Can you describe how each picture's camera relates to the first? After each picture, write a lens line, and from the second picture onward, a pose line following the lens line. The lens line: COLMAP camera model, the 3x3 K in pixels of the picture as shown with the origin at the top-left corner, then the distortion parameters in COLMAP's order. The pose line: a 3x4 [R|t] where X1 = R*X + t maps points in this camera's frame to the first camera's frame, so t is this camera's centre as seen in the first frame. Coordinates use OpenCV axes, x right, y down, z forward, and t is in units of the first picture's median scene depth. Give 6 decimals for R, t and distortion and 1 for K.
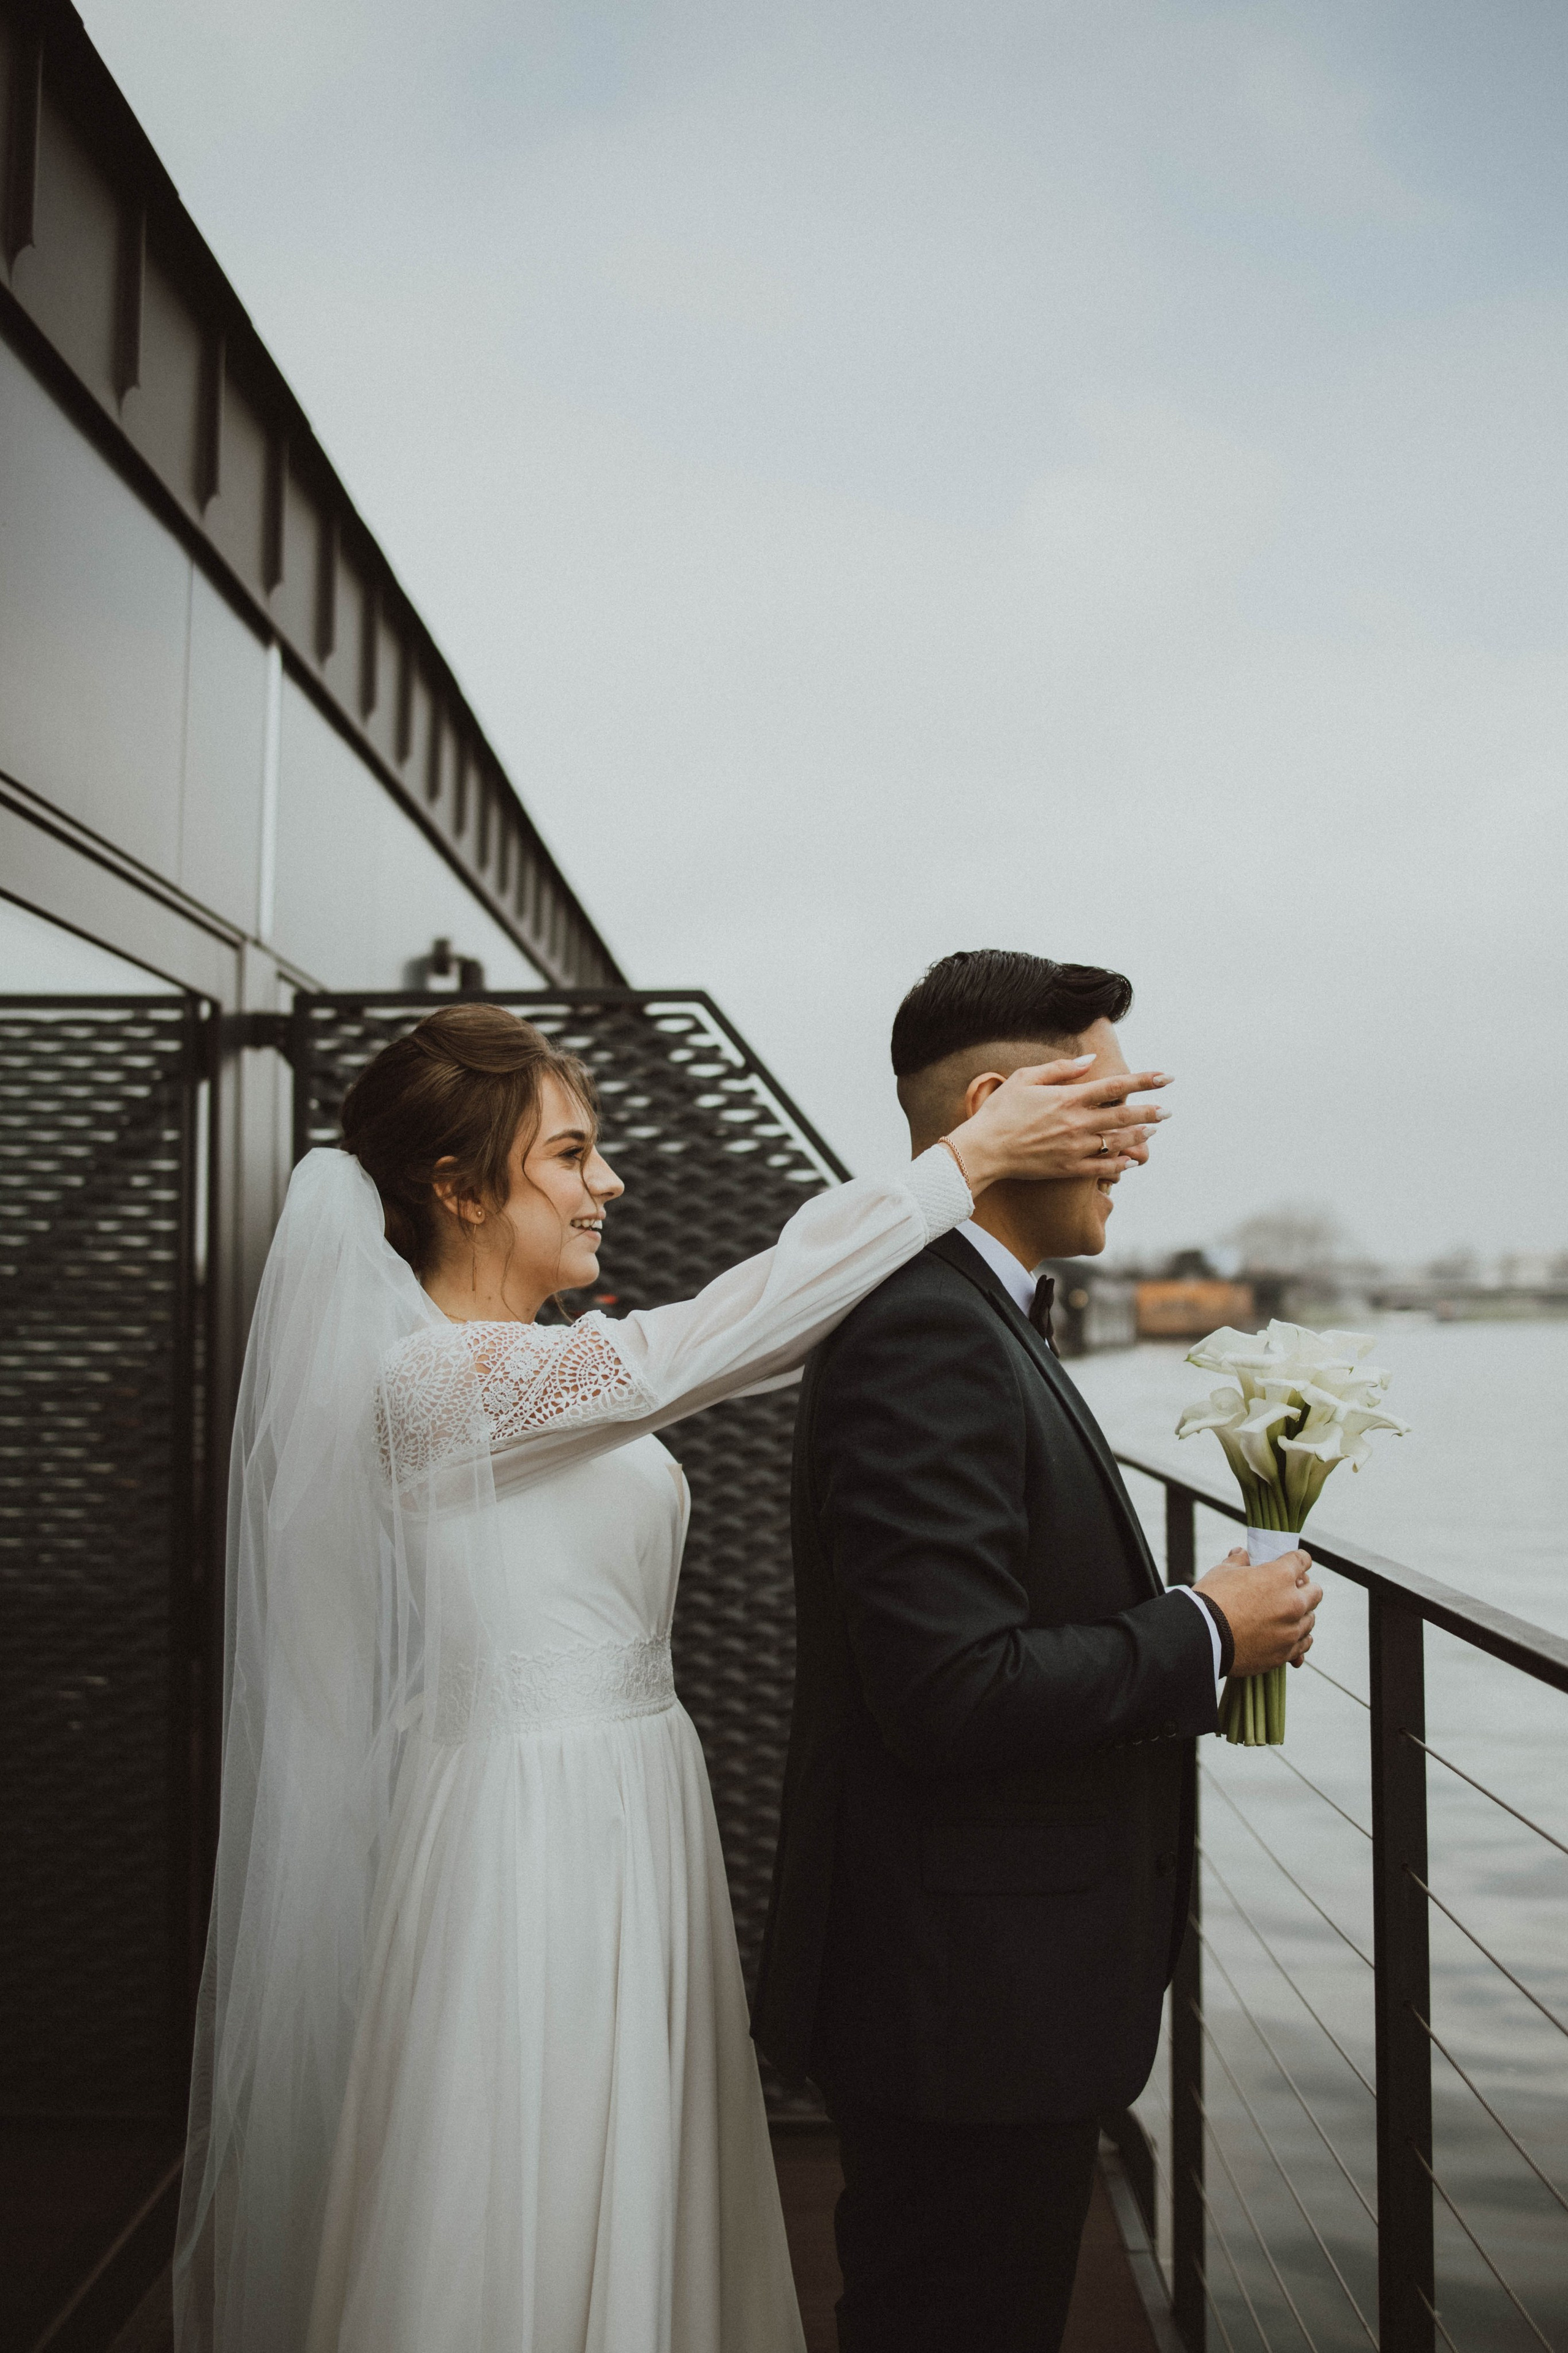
lens RADIAL K [[2411.0, 0, 795.9], [0, 2411.0, 1176.1], [0, 0, 1]] dist [-0.060851, 0.000734]
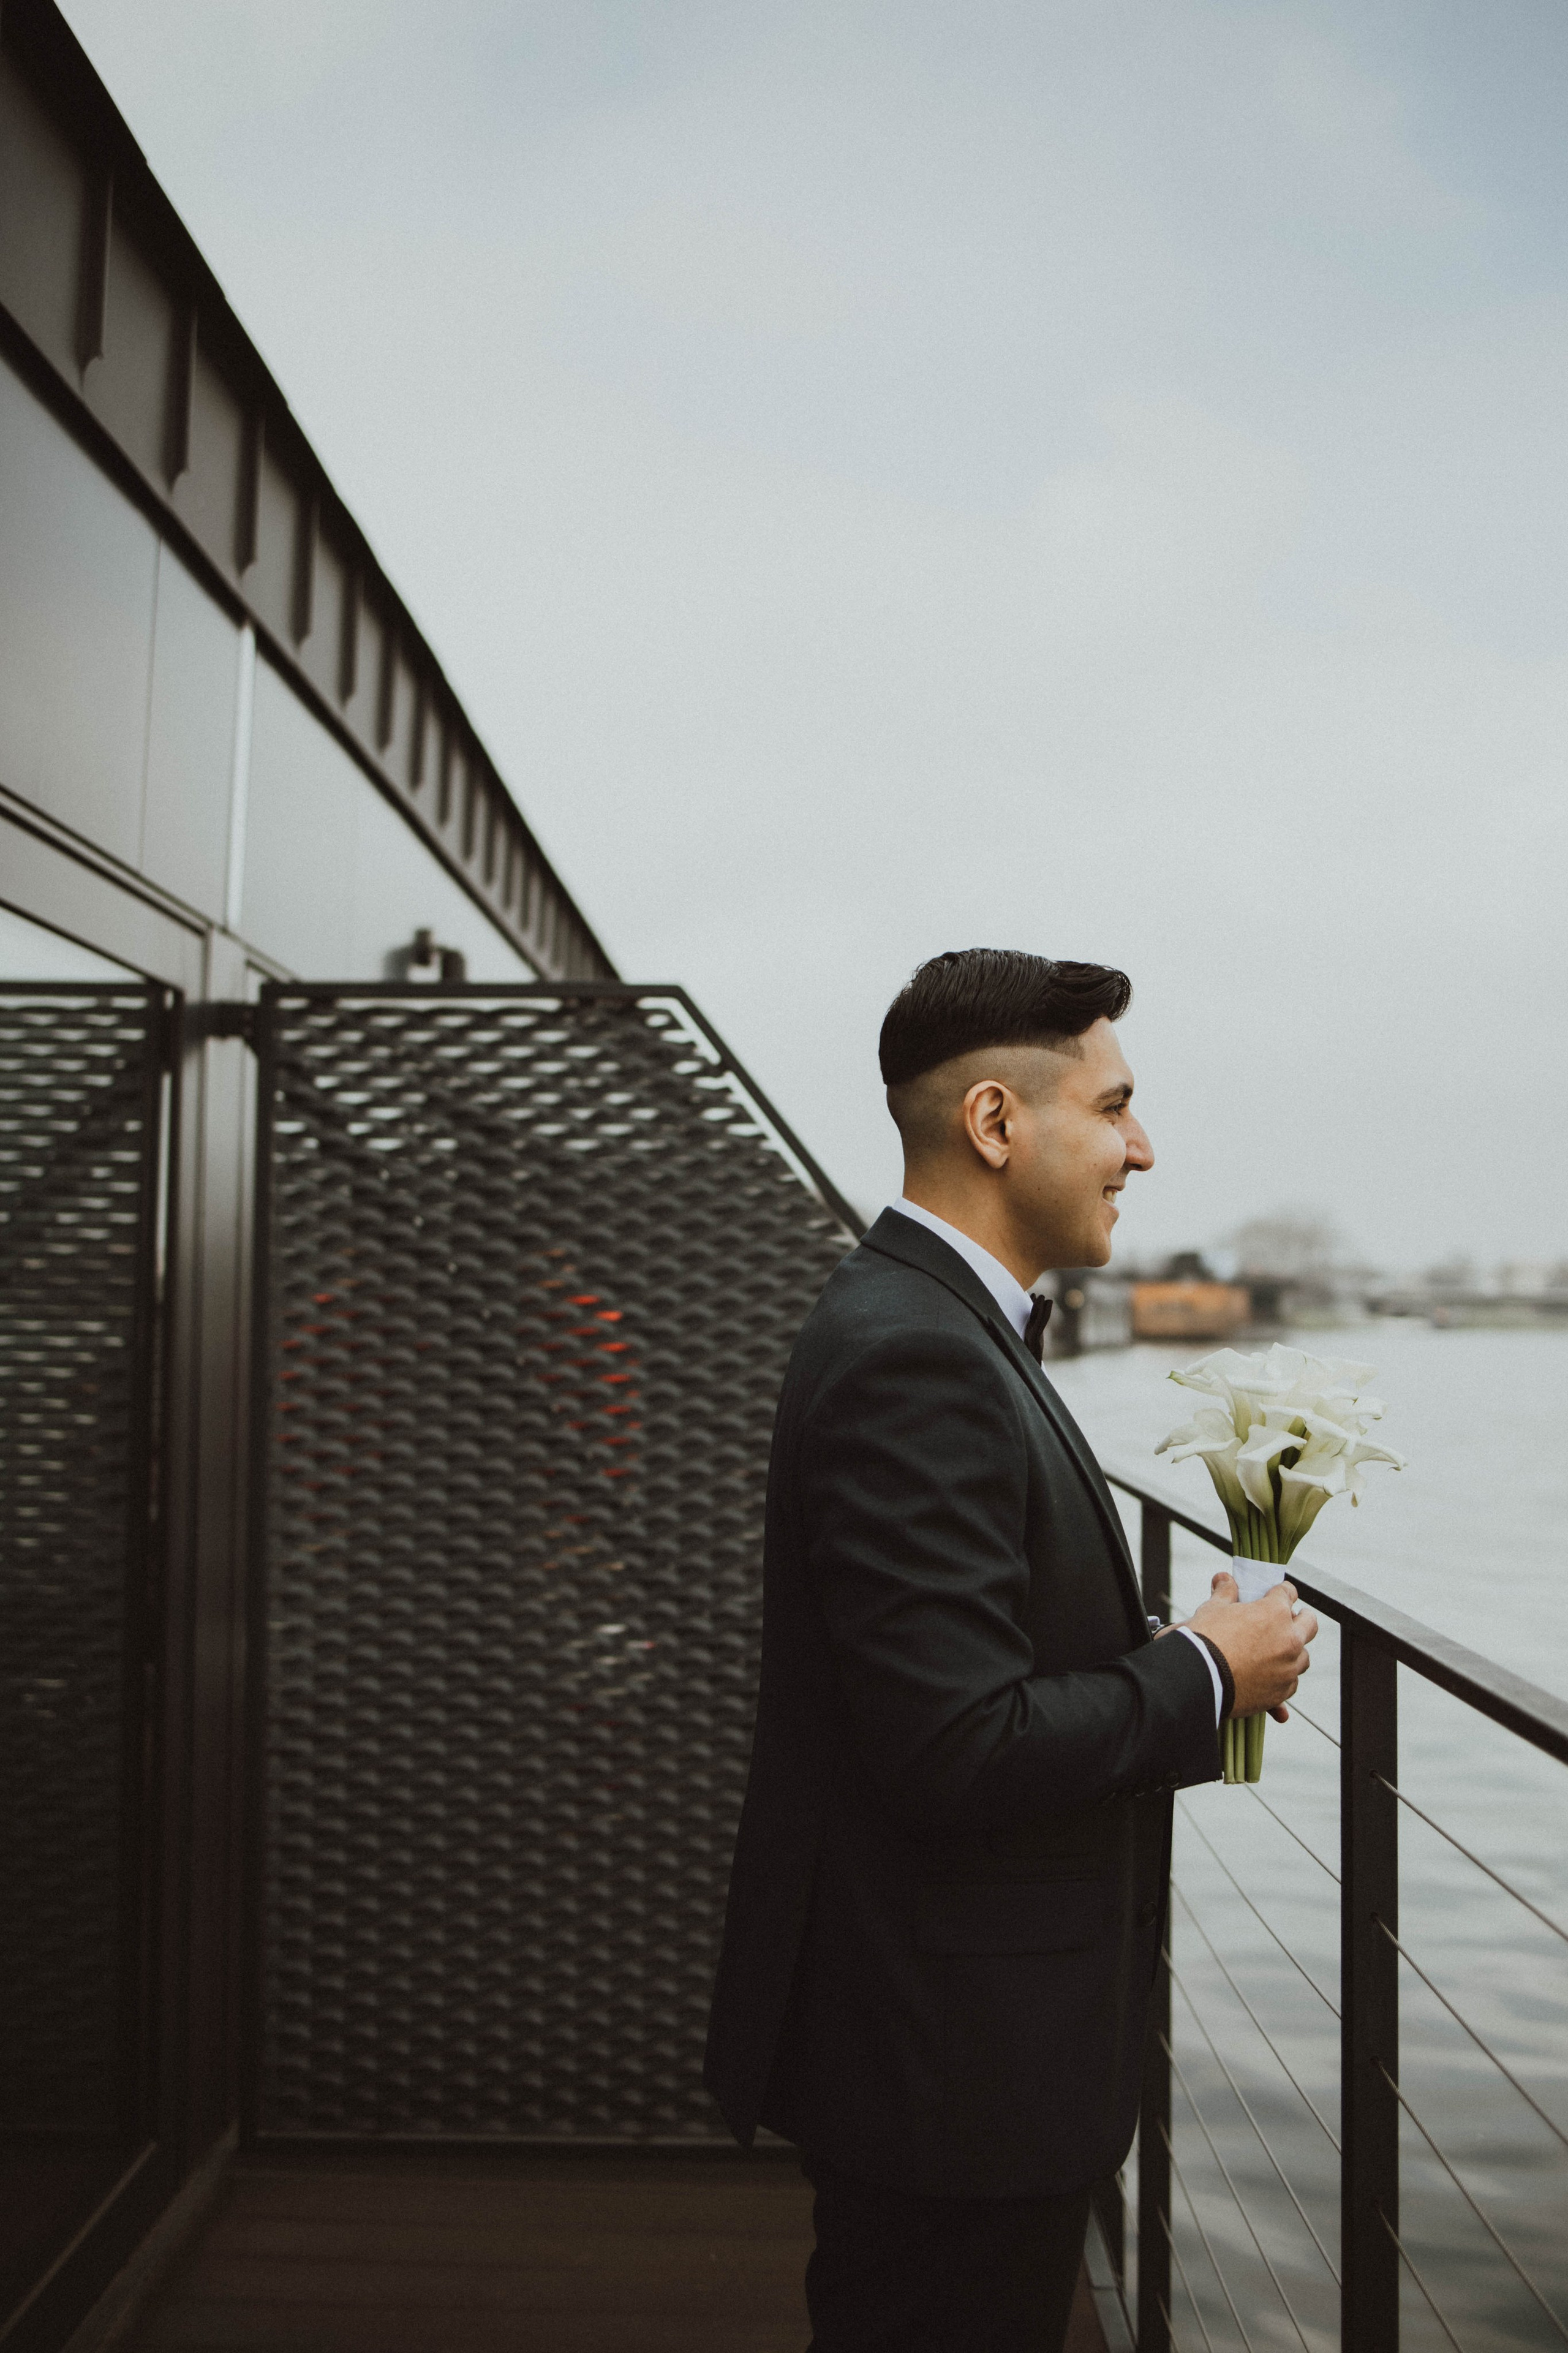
lens RADIAL K [[2406.7, 0, 784.0], [0, 2406.7, 1176.5], [0, 0, 1]] dist [-0.047878, -0.024886]
pose [[0.999888, 0.013845, -0.005680, 0.010627], [-0.013831, 0.999901, 0.002483, -0.002522], [0.005714, -0.002404, 0.999981, 0.024493]]
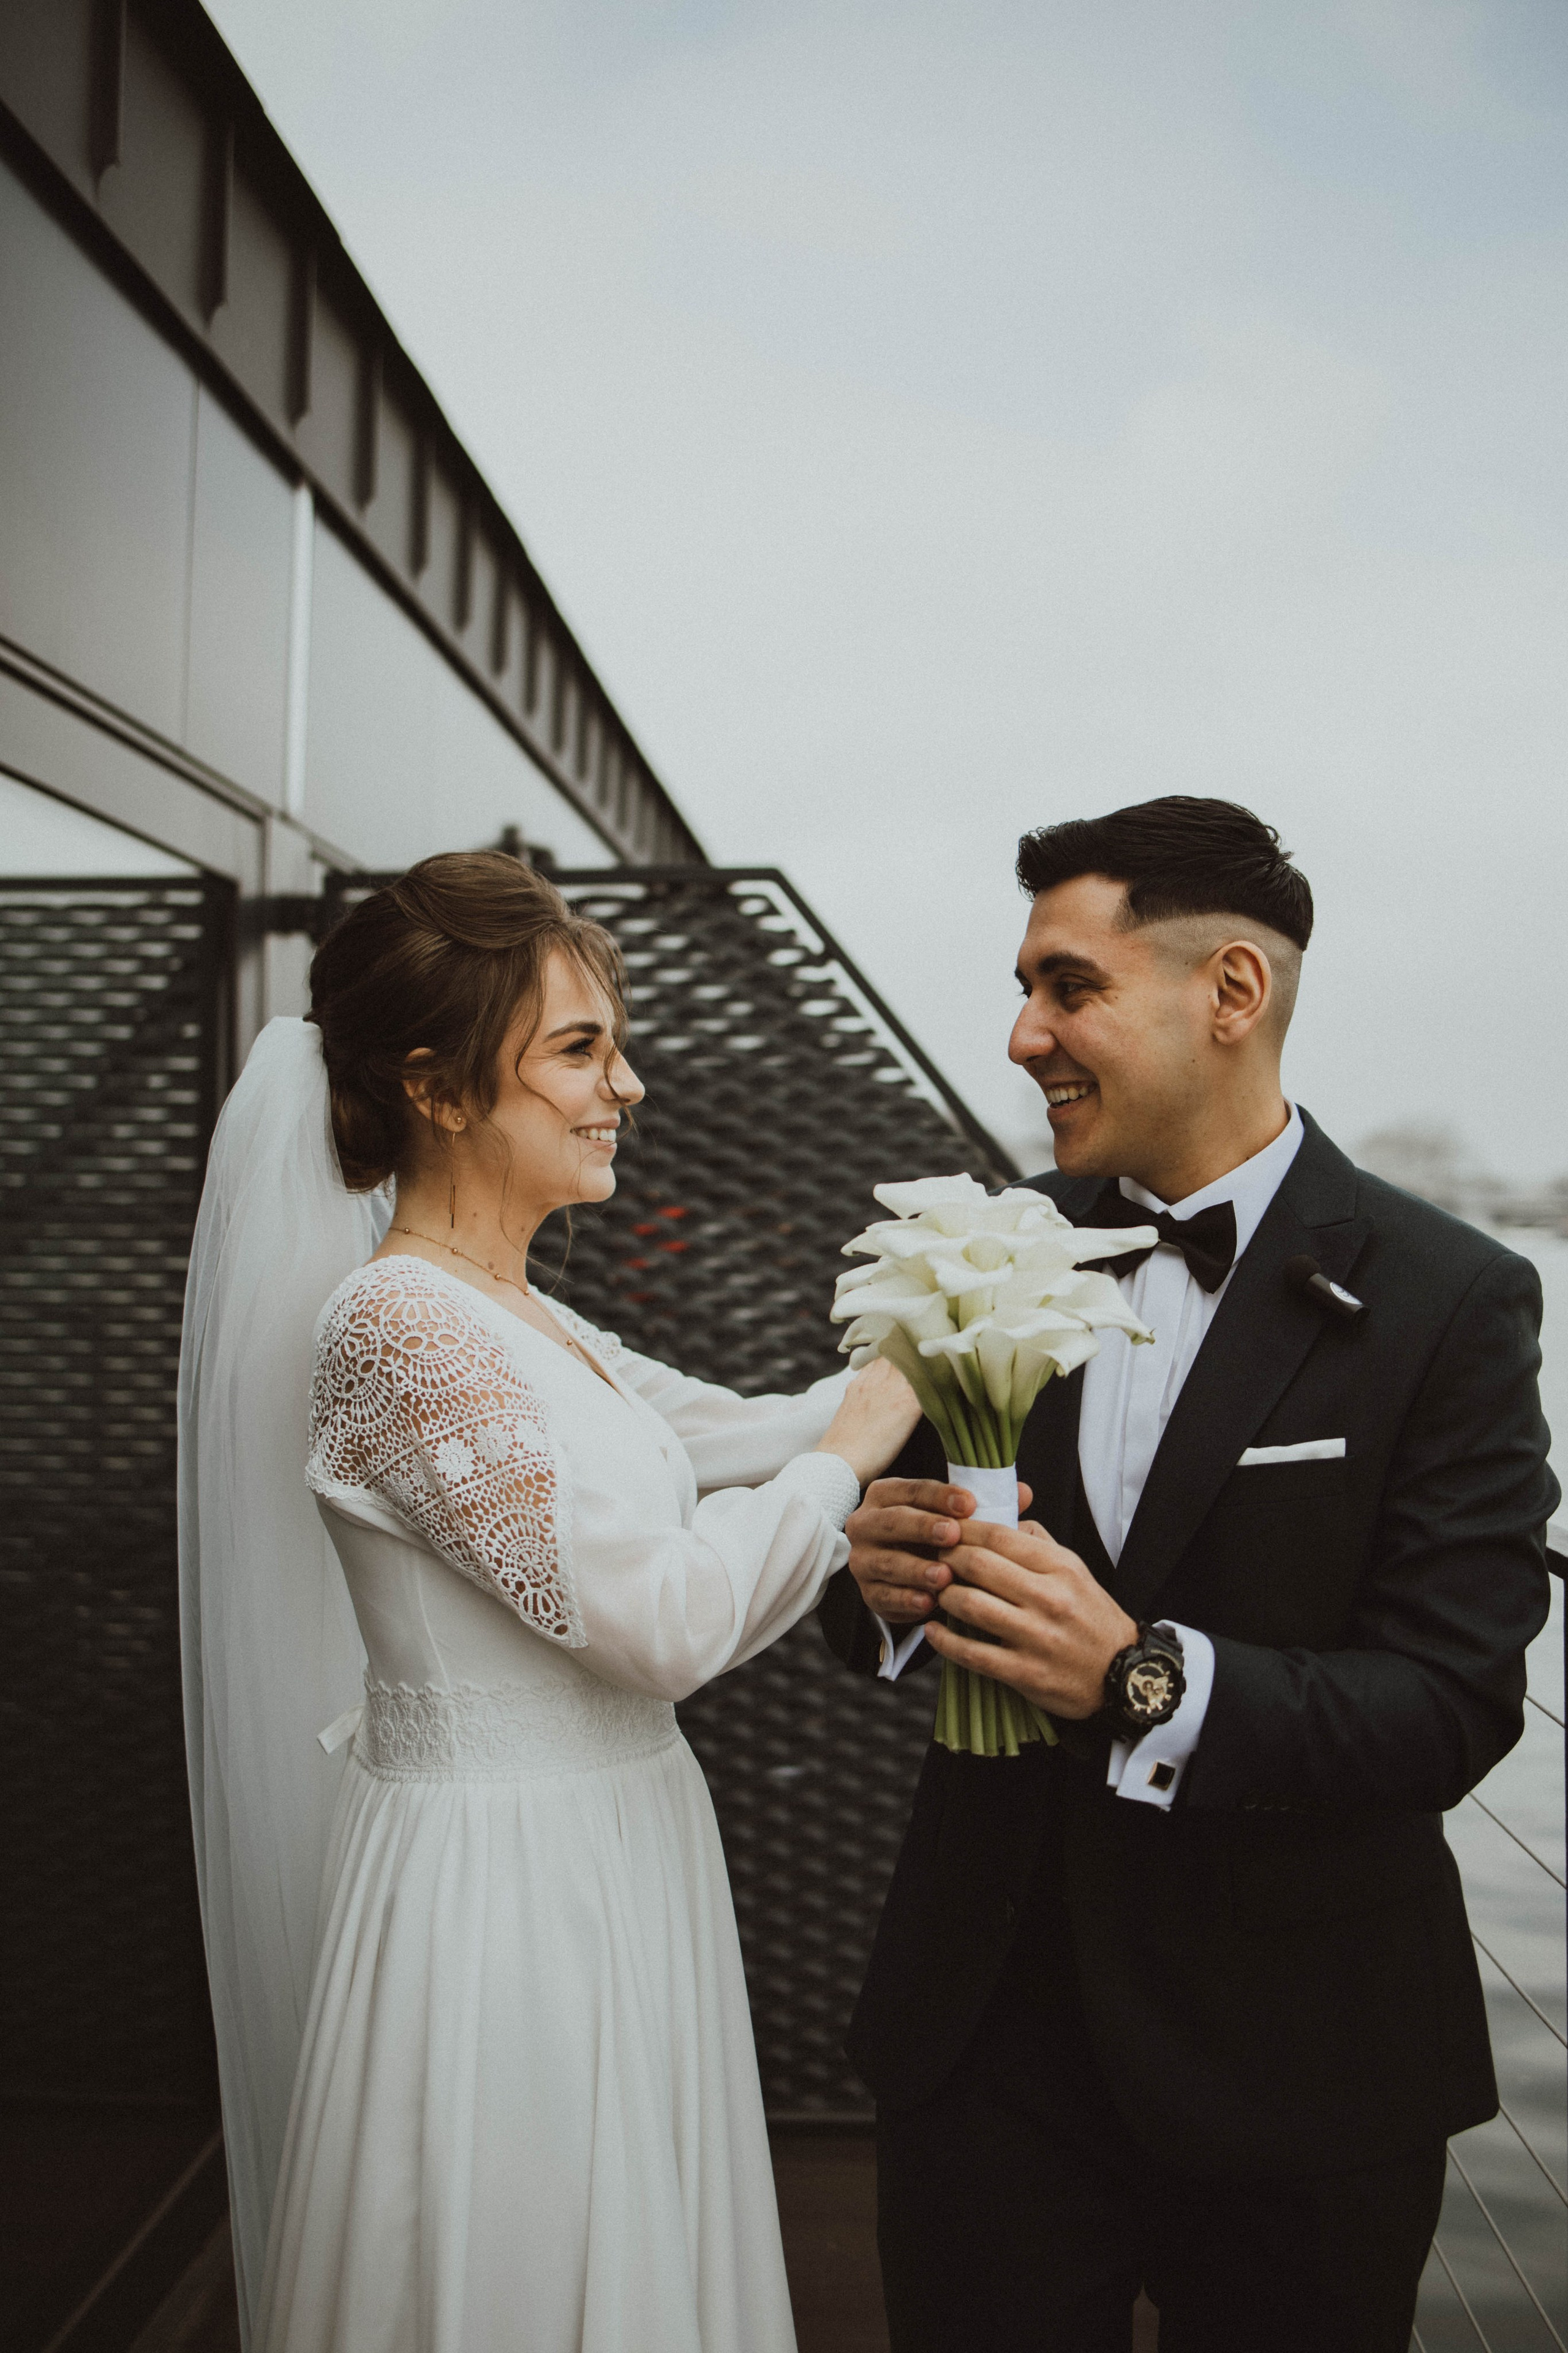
lens RADIAL K [[2317.2, 0, 786.1], [0, 2317.2, 1224.7], [0, 0, 1]] dist [-0.052134, 0.001995]
pose [[0.998746, 0.003519, -0.049941, 0.008117], [-0.000380, 0.998032, 0.062708, 0.001262], [0.050063, -0.062611, 0.996782, 0.136489]]
